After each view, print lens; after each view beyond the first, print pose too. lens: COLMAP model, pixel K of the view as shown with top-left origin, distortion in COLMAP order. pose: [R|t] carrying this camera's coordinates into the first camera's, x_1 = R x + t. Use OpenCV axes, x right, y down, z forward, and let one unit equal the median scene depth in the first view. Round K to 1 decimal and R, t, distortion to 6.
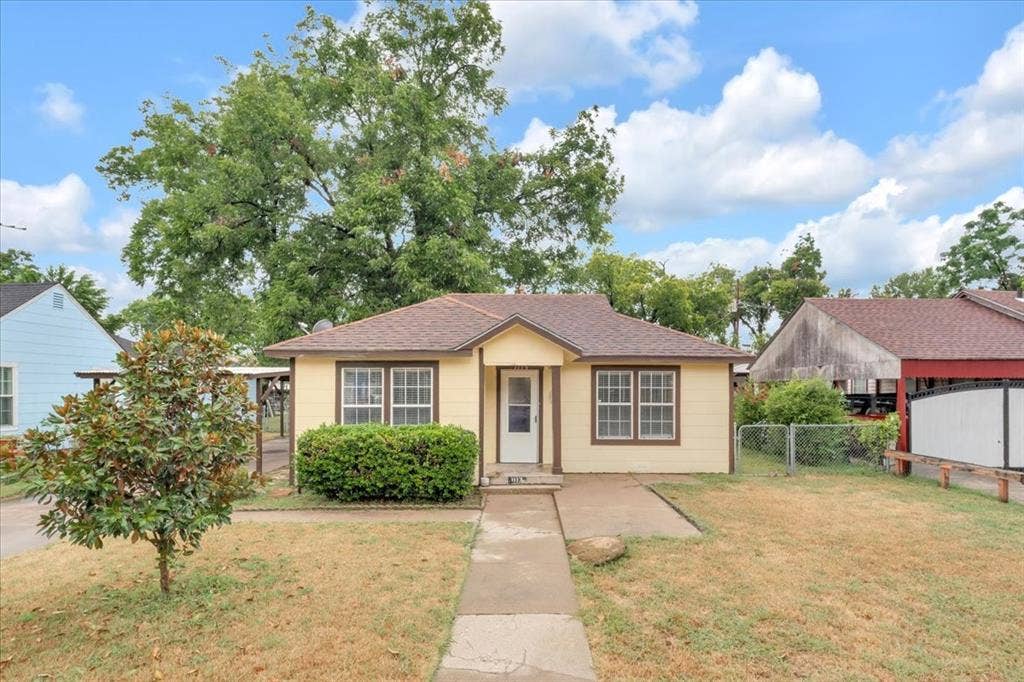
lens RADIAL K [[495.0, 0, 512.0], [0, 495.0, 341.0], [0, 0, 1]] dist [-0.001353, -0.000348]
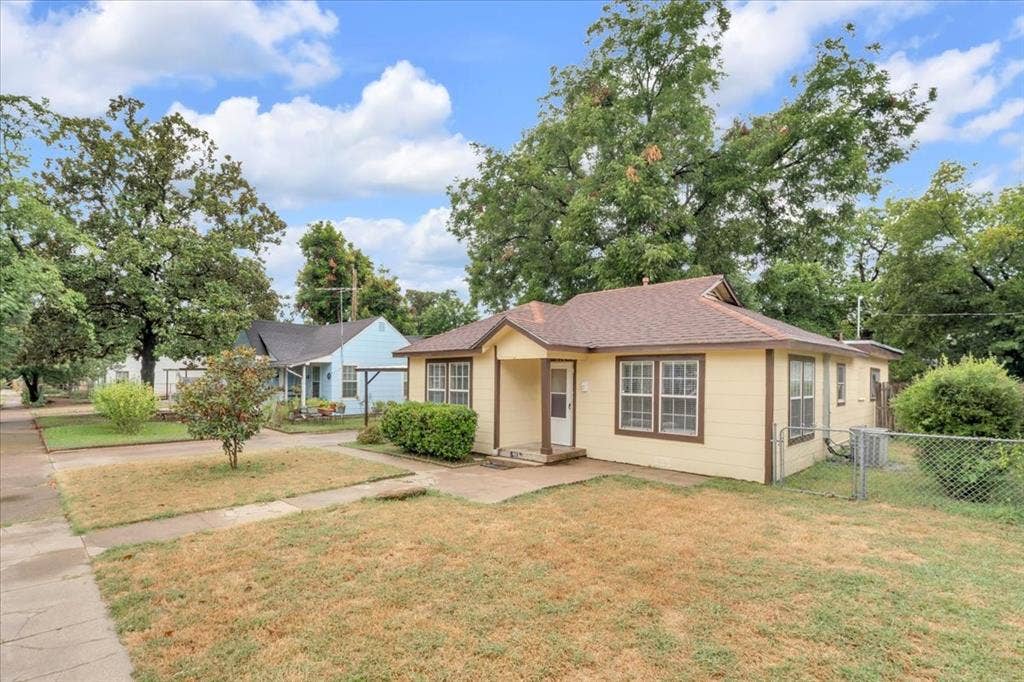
lens RADIAL K [[463.6, 0, 470.6], [0, 463.6, 373.7], [0, 0, 1]] dist [-0.001508, -0.000938]
pose [[0.701724, -0.004325, -0.712436, 0.634255], [0.061909, 0.996569, 0.054928, 0.015183], [0.709754, -0.082650, 0.699584, 0.133647]]
